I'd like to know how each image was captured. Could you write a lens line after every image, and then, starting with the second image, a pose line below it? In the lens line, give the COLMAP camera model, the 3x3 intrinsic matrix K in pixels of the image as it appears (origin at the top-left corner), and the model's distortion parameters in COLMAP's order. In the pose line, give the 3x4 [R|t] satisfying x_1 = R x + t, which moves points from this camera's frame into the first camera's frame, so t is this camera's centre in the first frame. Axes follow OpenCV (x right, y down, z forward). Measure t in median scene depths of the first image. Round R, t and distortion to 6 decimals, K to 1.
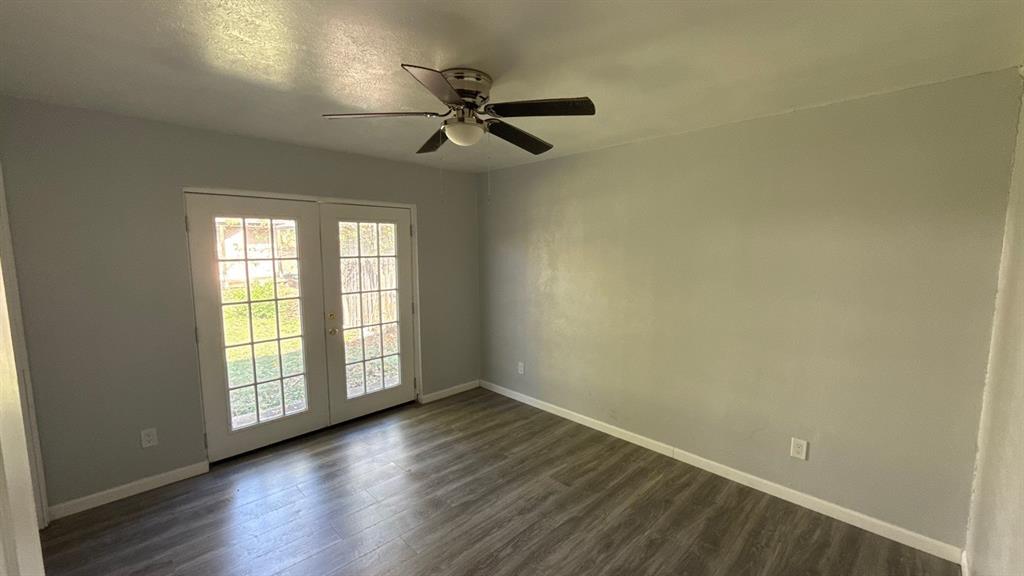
lens RADIAL K [[406.7, 0, 512.0], [0, 406.7, 288.0], [0, 0, 1]] dist [-0.000402, -0.000108]
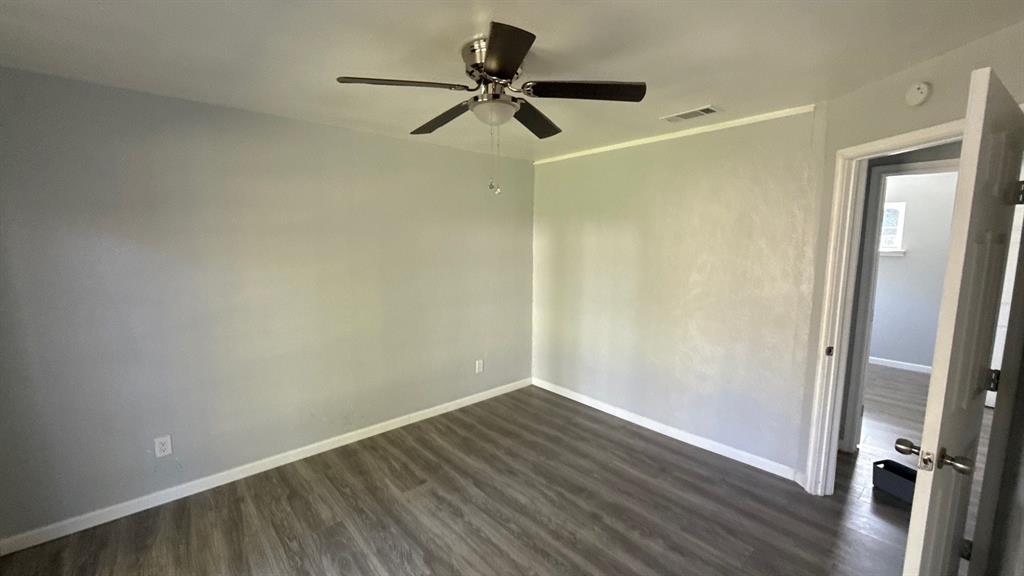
lens RADIAL K [[406.7, 0, 512.0], [0, 406.7, 288.0], [0, 0, 1]] dist [-0.000402, -0.000108]
pose [[0.063118, -0.106492, 0.992308, -0.680827], [0.115259, 0.988416, 0.098743, -0.033432], [-0.991328, 0.108140, 0.074661, 0.610164]]
